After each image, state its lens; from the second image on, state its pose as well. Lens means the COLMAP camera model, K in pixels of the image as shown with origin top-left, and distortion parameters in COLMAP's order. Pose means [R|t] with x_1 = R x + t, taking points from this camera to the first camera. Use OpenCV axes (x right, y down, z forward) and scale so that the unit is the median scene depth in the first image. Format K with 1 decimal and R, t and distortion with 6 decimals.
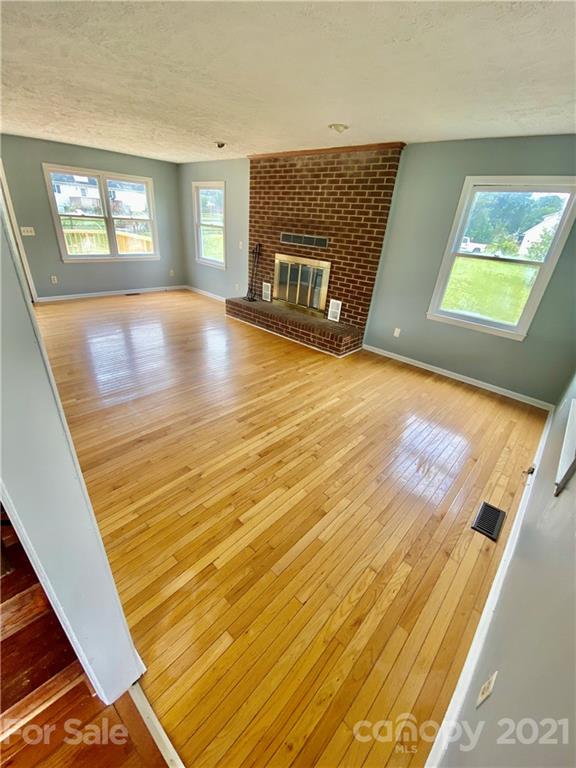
lens RADIAL K [[312.4, 0, 288.0], [0, 312.4, 384.0], [0, 0, 1]] dist [0.024668, -0.022604]
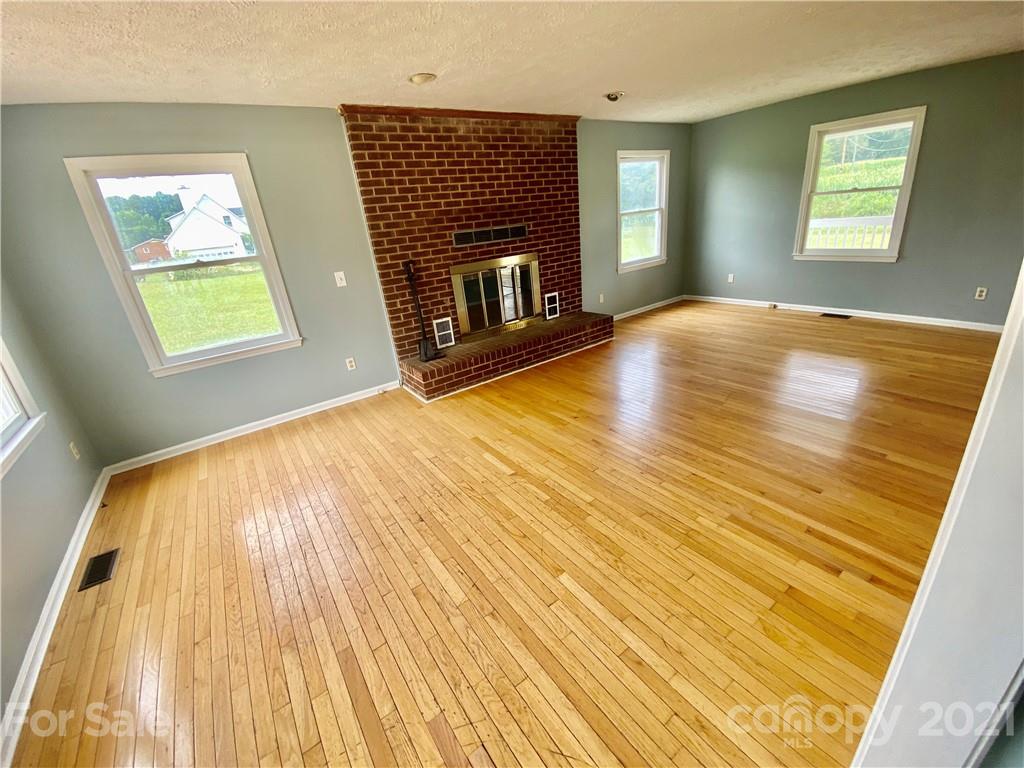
lens RADIAL K [[416.5, 0, 508.9], [0, 416.5, 393.0], [0, 0, 1]] dist [0.024668, -0.022604]
pose [[0.198604, -0.471441, 0.859244, -0.948855], [0.538260, 0.785124, 0.306361, -0.464160], [-0.819044, 0.401652, 0.409686, 0.756299]]
